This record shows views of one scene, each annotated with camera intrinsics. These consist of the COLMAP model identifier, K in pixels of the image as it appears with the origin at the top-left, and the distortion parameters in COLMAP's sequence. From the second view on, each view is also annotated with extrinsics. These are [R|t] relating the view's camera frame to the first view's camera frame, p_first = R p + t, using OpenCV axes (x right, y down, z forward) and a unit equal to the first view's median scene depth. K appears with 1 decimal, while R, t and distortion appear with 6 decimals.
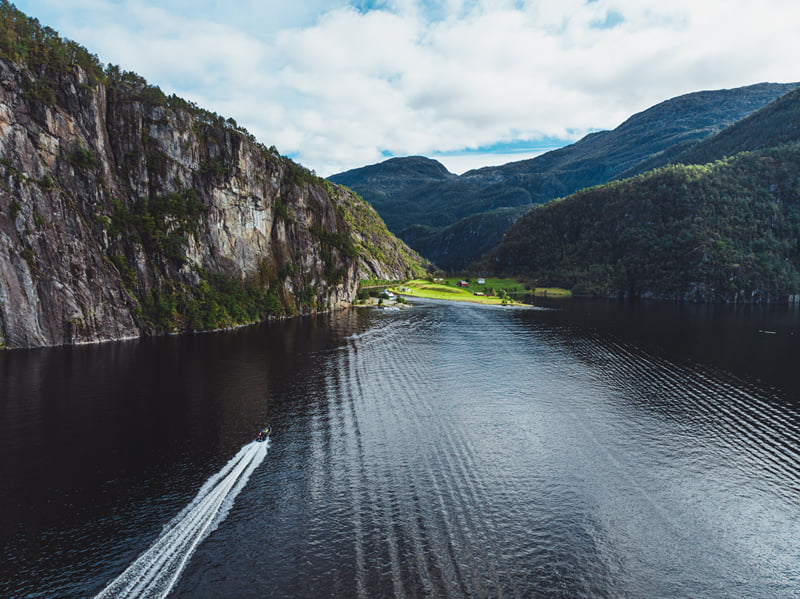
lens RADIAL K [[559.2, 0, 398.9], [0, 559.2, 303.4], [0, 0, 1]] dist [-0.044453, 0.017155]
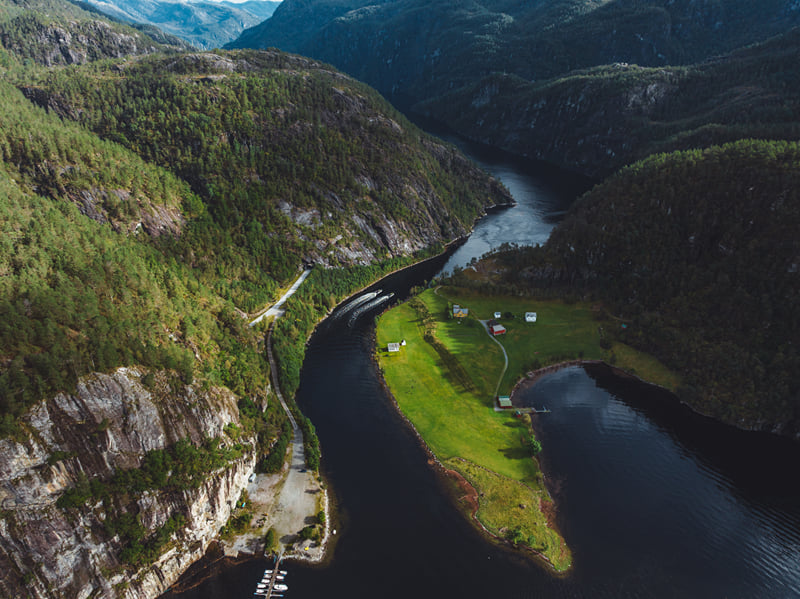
lens RADIAL K [[559.2, 0, 403.3], [0, 559.2, 301.0], [0, 0, 1]] dist [-0.044453, 0.017155]
pose [[0.983597, 0.080080, -0.161630, 0.085290], [-0.017408, 0.934011, 0.356821, -0.216394], [0.179539, -0.348154, 0.920084, 0.330886]]
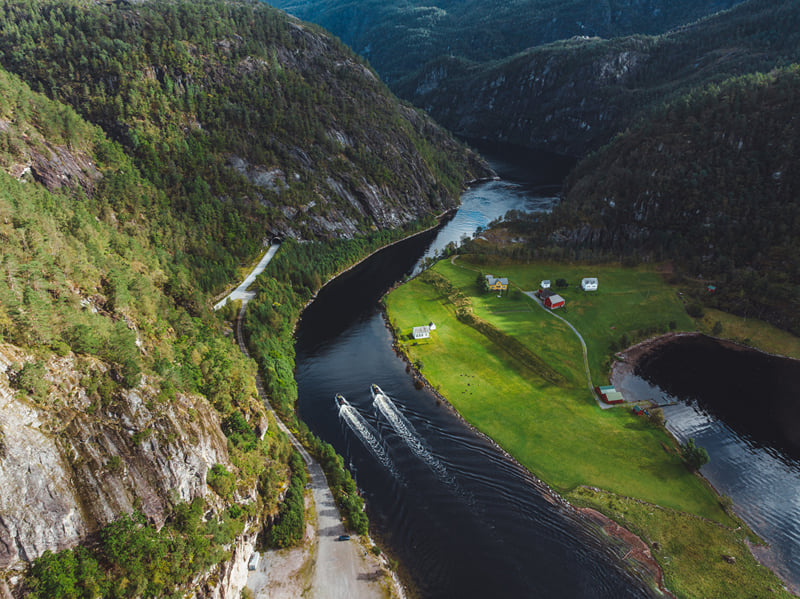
lens RADIAL K [[559.2, 0, 400.7], [0, 559.2, 299.8], [0, 0, 1]] dist [-0.044453, 0.017155]
pose [[0.999083, 0.021441, -0.037073, 0.006551], [-0.008258, 0.945853, 0.324490, -0.139738], [0.042023, -0.323887, 0.945162, 0.439119]]
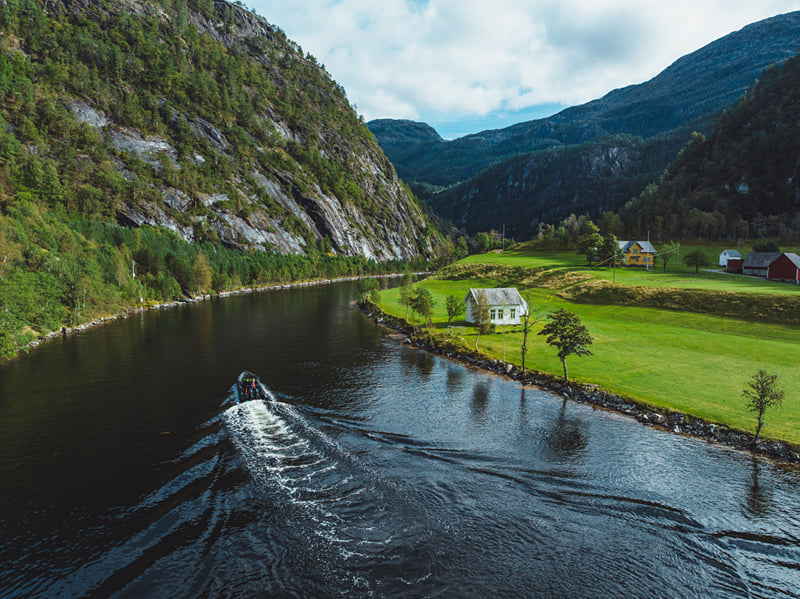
lens RADIAL K [[559.2, 0, 399.8], [0, 559.2, 302.3], [0, 0, 1]] dist [-0.044453, 0.017155]
pose [[0.999268, -0.002199, 0.038191, -0.013639], [0.001541, 0.999850, 0.017243, -0.021379], [-0.038223, -0.017171, 0.999122, 0.637658]]
